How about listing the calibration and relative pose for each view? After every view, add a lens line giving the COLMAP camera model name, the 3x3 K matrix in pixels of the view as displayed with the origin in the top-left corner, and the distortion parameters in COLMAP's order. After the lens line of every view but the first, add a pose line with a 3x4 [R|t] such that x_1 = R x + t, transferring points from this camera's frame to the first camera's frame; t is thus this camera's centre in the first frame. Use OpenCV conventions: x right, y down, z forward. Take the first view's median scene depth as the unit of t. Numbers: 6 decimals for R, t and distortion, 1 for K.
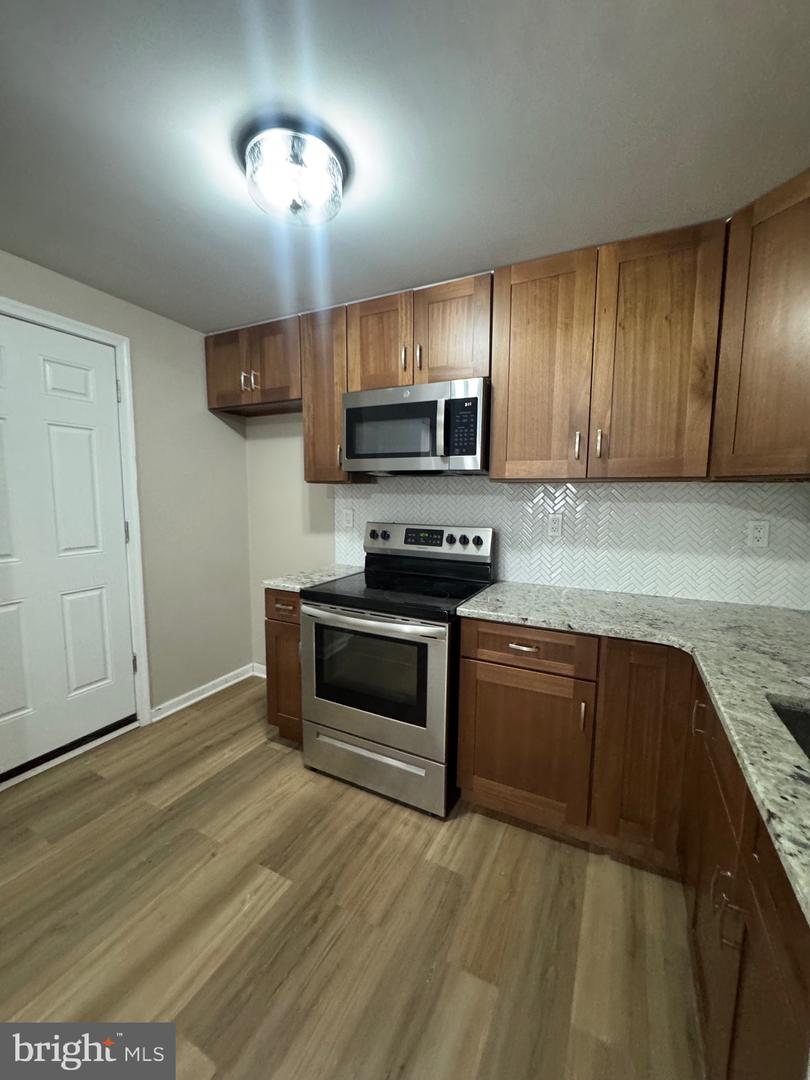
lens RADIAL K [[432.1, 0, 407.4], [0, 432.1, 540.2], [0, 0, 1]] dist [-0.005706, 0.000765]
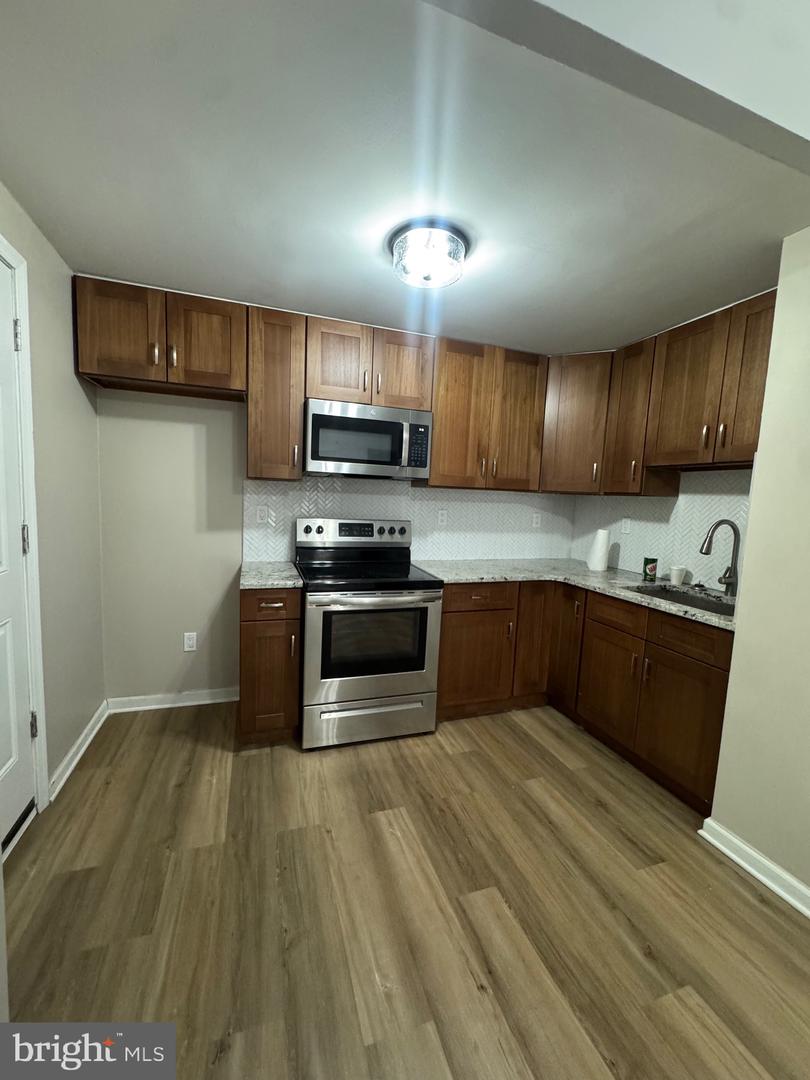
lens RADIAL K [[432.1, 0, 408.7], [0, 432.1, 540.0], [0, 0, 1]] dist [-0.005706, 0.000765]
pose [[0.693222, -0.057081, 0.718460, -0.924246], [0.042889, 0.998359, 0.037937, -0.023928], [-0.719447, 0.004515, 0.694533, 0.093546]]
